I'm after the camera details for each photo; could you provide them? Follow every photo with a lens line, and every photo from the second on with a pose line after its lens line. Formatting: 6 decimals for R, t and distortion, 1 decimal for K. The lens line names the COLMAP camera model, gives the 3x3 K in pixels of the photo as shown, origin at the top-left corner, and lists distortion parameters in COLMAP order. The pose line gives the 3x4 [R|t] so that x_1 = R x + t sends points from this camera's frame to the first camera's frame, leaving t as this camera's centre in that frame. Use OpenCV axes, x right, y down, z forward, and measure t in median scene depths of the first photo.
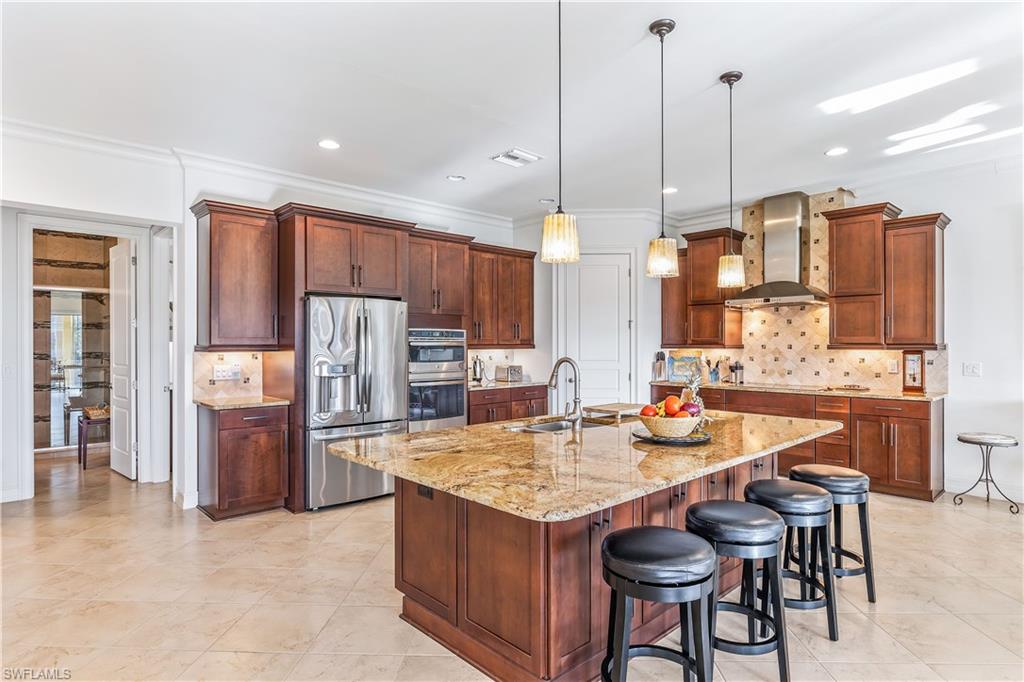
lens RADIAL K [[547.0, 0, 514.8], [0, 547.0, 343.1], [0, 0, 1]] dist [0.004464, 0.000343]
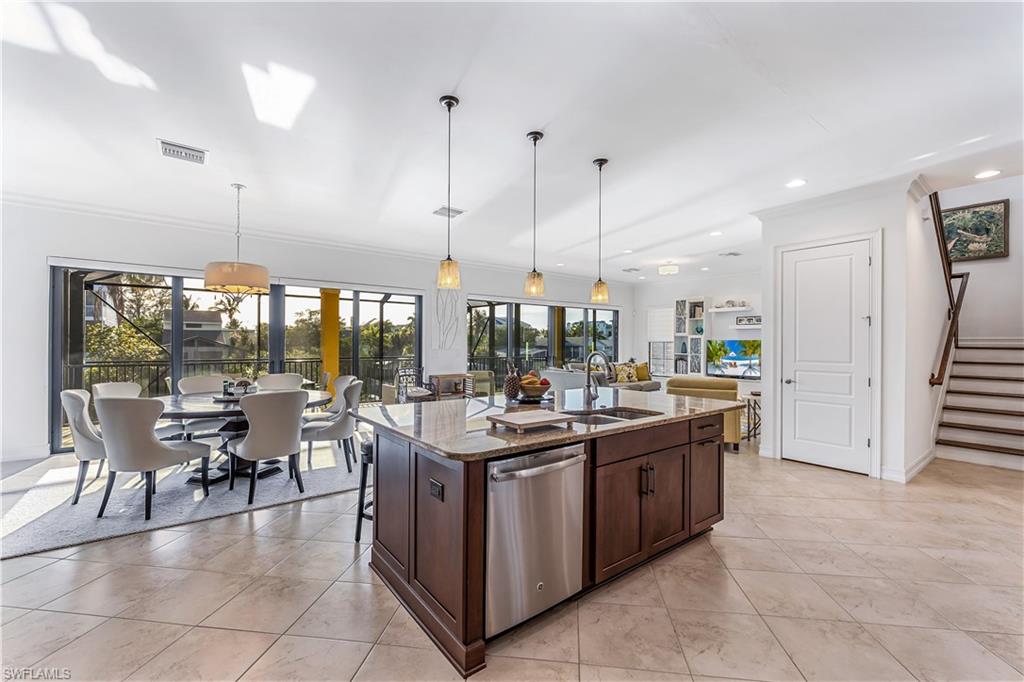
lens RADIAL K [[434.8, 0, 514.0], [0, 434.8, 342.0], [0, 0, 1]] dist [0.004038, 0.001293]
pose [[-0.995422, 0.000320, 0.095578, 0.097740], [-0.000236, 0.999983, -0.005808, 0.002685], [-0.095579, -0.005804, -0.995405, 1.075348]]
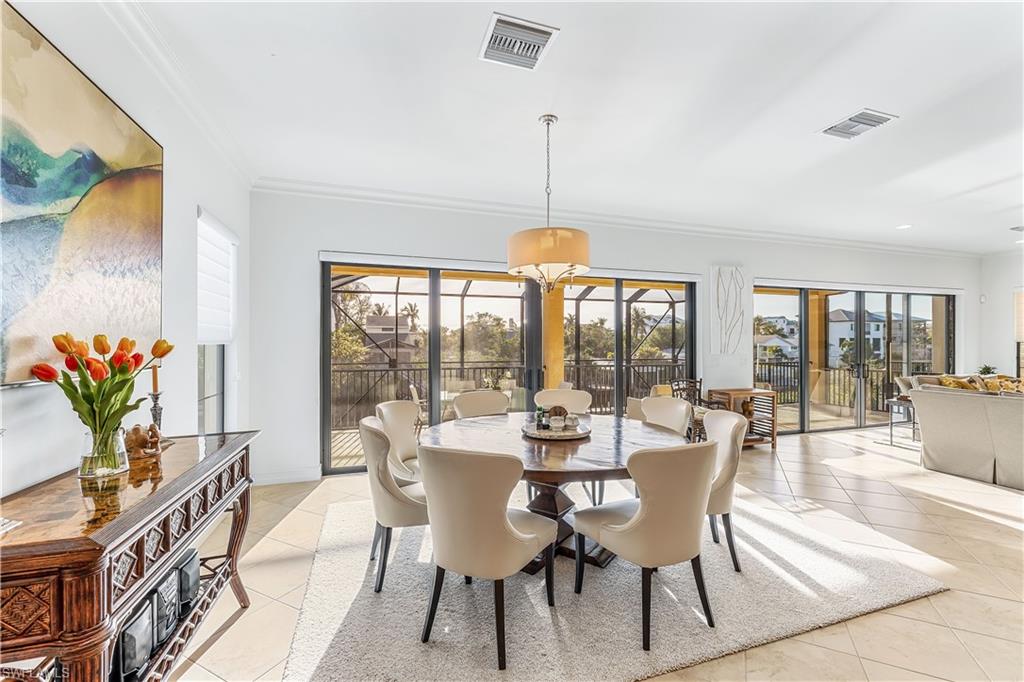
lens RADIAL K [[434.8, 0, 512.6], [0, 434.8, 340.6], [0, 0, 1]] dist [0.004038, 0.001293]
pose [[-0.906837, 0.007900, 0.421408, 0.485039], [0.004030, 0.999941, -0.010072, -0.006961], [-0.421462, -0.007435, -0.906815, 0.840270]]
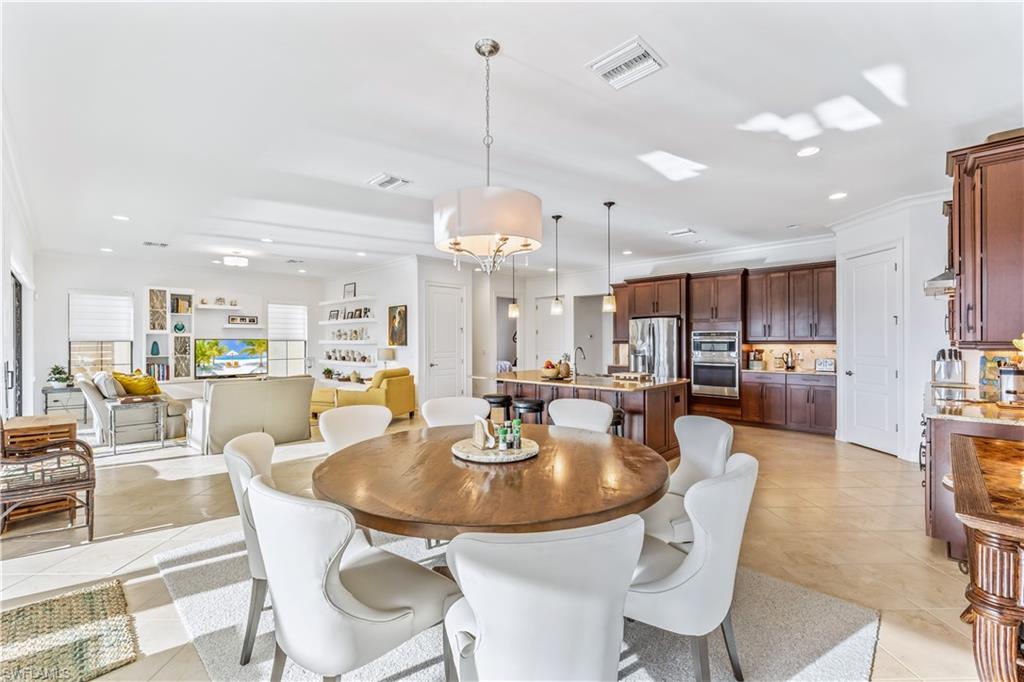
lens RADIAL K [[434.8, 0, 513.2], [0, 434.8, 340.9], [0, 0, 1]] dist [0.004038, 0.001293]
pose [[0.067041, 0.002441, -0.997747, 1.087310], [0.006770, 0.999973, 0.002901, -0.004869], [0.997727, -0.006949, 0.067023, 0.308997]]
